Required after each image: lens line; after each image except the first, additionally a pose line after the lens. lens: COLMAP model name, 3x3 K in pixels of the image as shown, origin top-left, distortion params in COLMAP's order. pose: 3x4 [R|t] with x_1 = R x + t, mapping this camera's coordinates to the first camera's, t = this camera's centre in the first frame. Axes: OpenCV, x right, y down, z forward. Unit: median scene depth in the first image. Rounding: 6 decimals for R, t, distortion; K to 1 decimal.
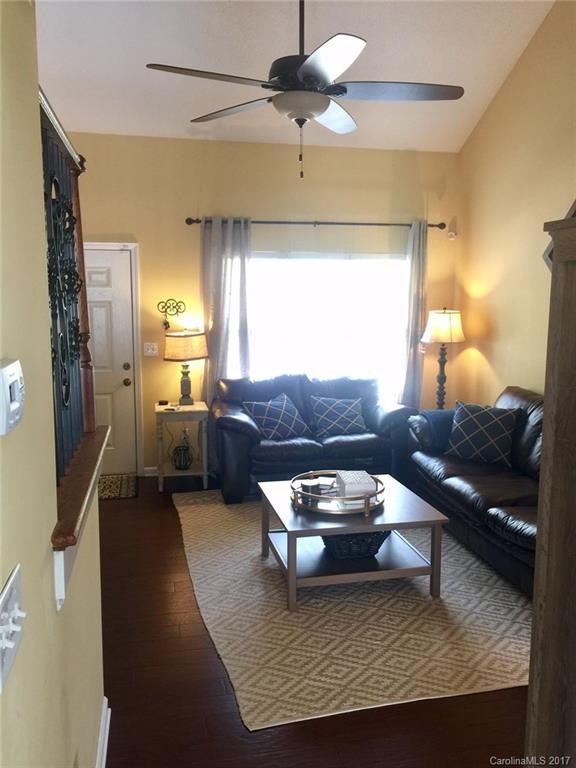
lens RADIAL K [[659.2, 0, 290.8], [0, 659.2, 381.1], [0, 0, 1]] dist [0.085975, -0.100496]
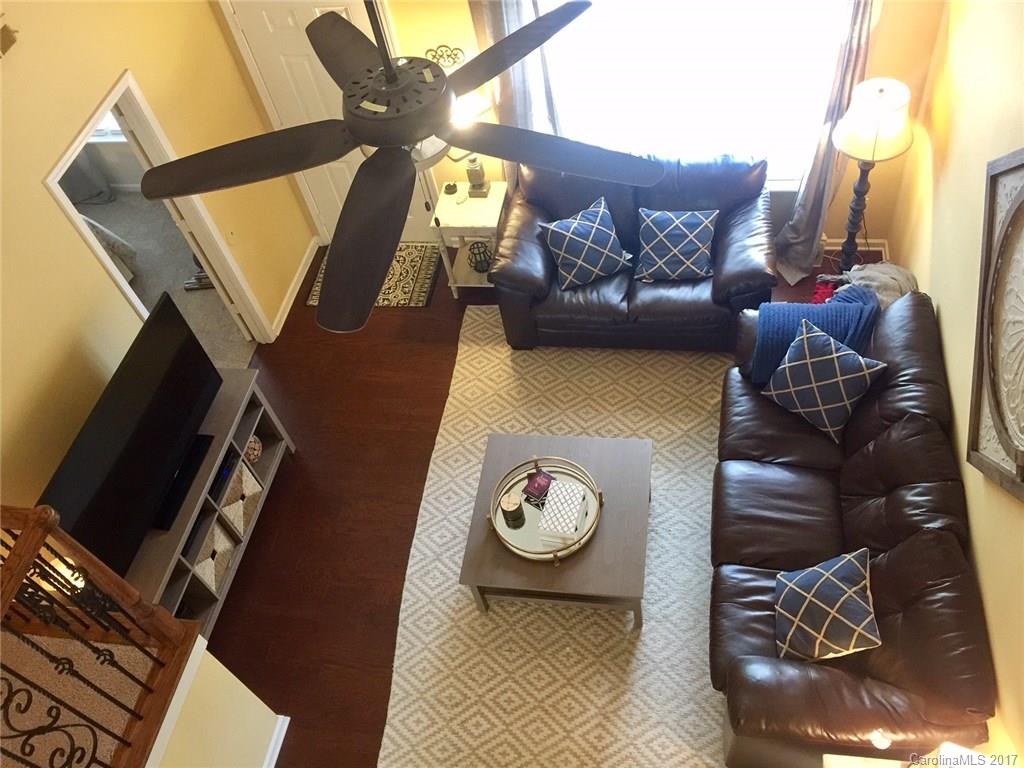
lens RADIAL K [[879.0, 0, 512.5], [0, 879.0, 376.9], [0, 0, 1]] dist [0.085975, -0.100496]
pose [[0.917896, 0.197085, -0.344419, 0.289922], [0.103859, 0.718372, 0.687863, -0.554029], [0.382988, -0.667158, 0.638921, 0.263835]]
